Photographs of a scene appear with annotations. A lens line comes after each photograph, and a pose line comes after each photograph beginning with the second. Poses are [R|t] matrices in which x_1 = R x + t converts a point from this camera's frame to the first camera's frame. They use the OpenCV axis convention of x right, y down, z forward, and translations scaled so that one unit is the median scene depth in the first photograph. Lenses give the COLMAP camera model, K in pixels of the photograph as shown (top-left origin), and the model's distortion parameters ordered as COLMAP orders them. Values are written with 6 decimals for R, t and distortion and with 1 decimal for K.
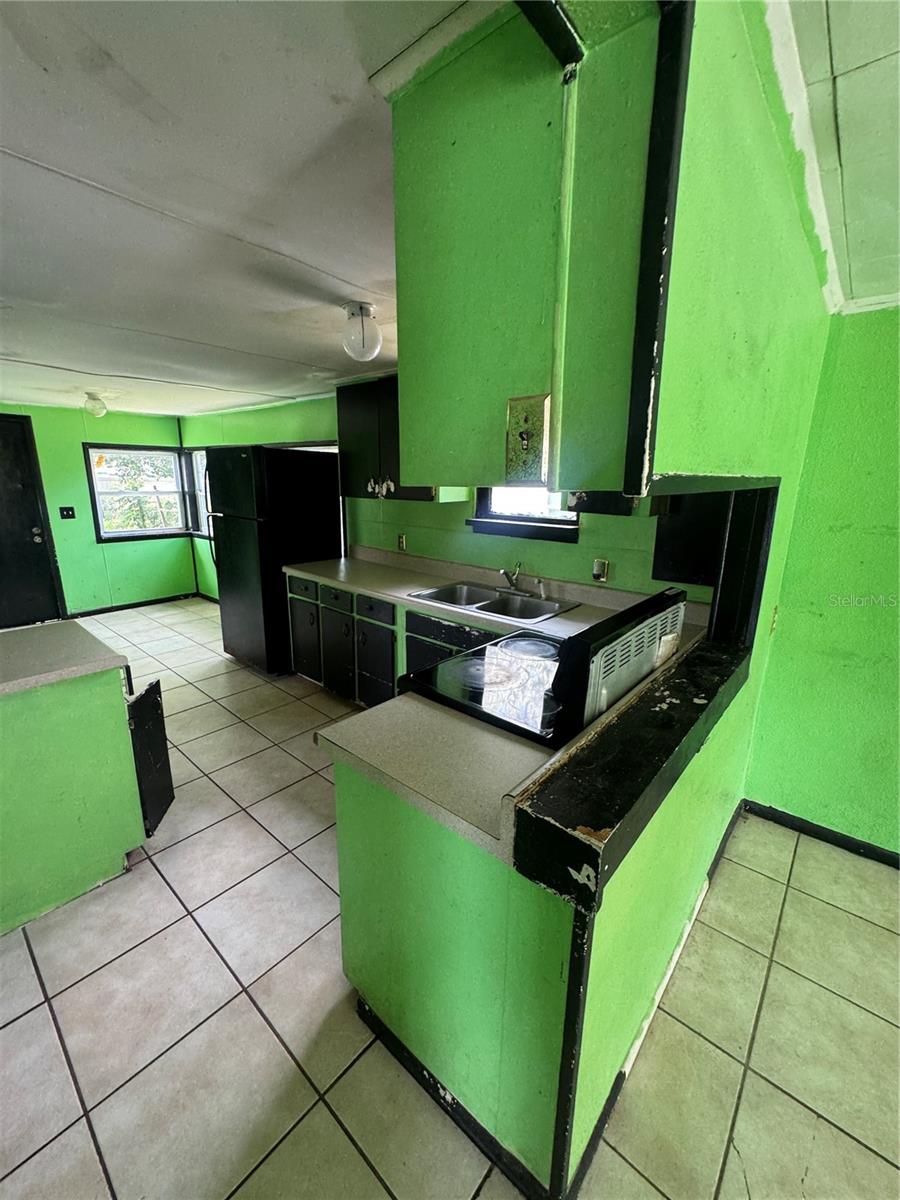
lens RADIAL K [[485.0, 0, 450.0], [0, 485.0, 600.0], [0, 0, 1]] dist [-0.002534, 0.000346]
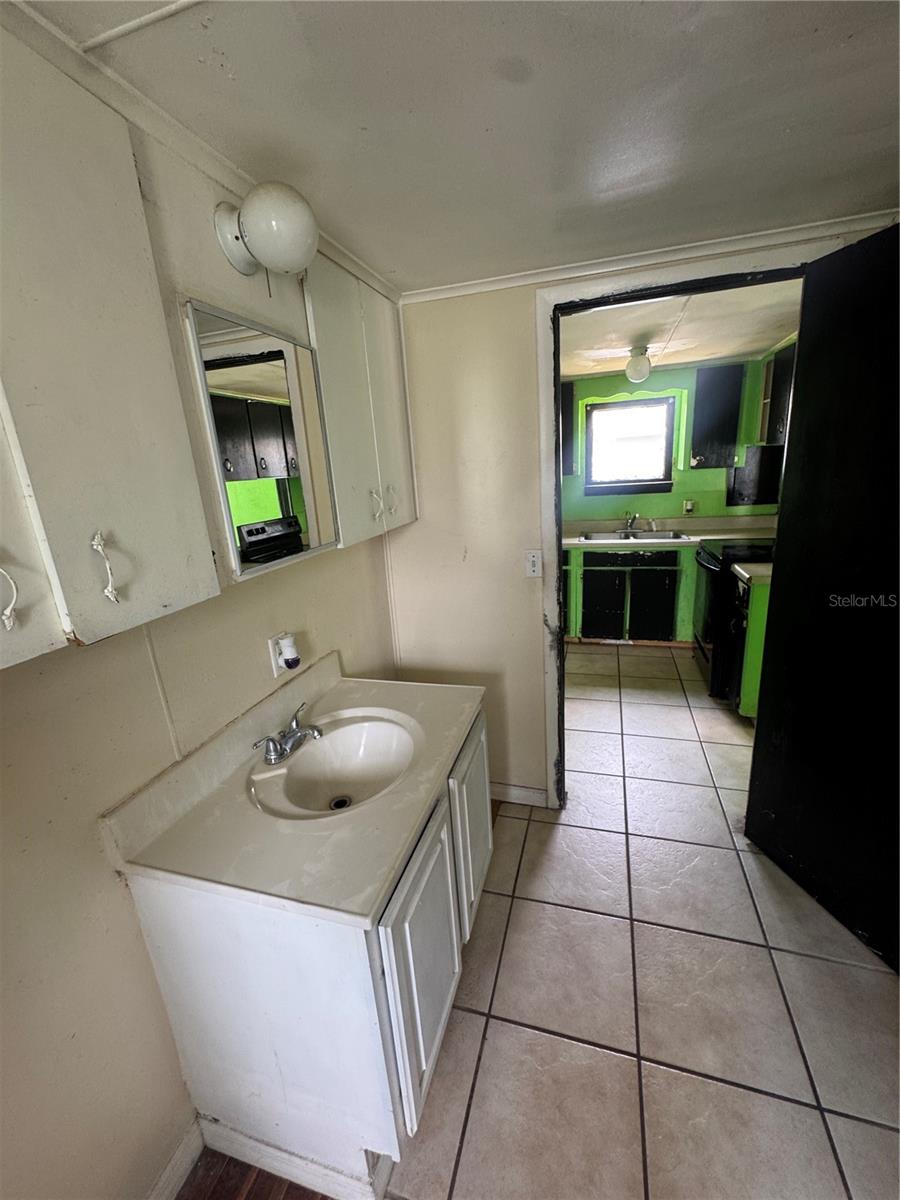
lens RADIAL K [[485.0, 0, 450.0], [0, 485.0, 600.0], [0, 0, 1]] dist [-0.002534, 0.000346]
pose [[0.913130, -0.180268, 0.365647, -0.881888], [0.177055, 0.983278, 0.042608, 0.027670], [-0.367213, 0.025833, 0.929778, -0.154702]]
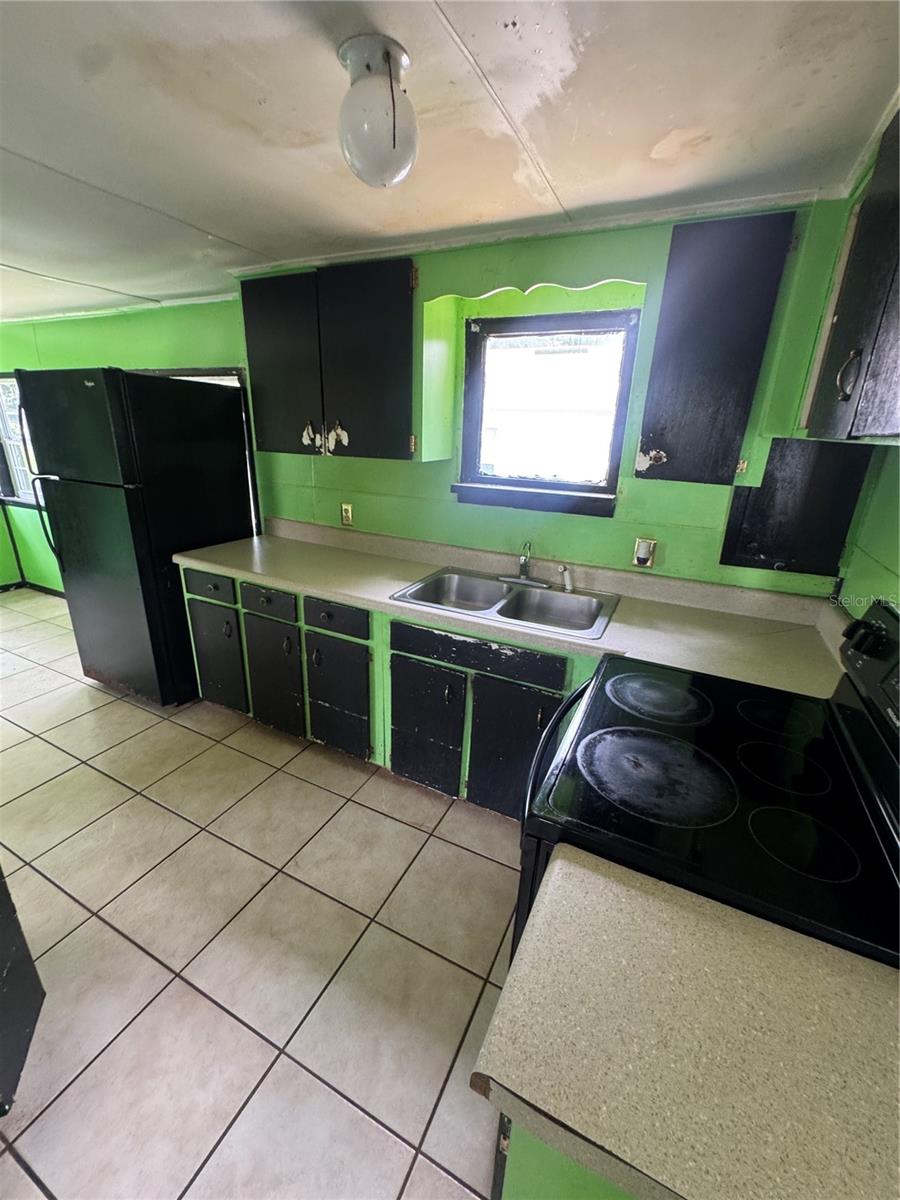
lens RADIAL K [[485.0, 0, 450.0], [0, 485.0, 600.0], [0, 0, 1]] dist [-0.002534, 0.000346]
pose [[0.967969, -0.068910, 0.241429, -0.155281], [0.045497, 0.993820, 0.101248, -0.066037], [-0.246914, -0.087021, 0.965122, 0.272196]]
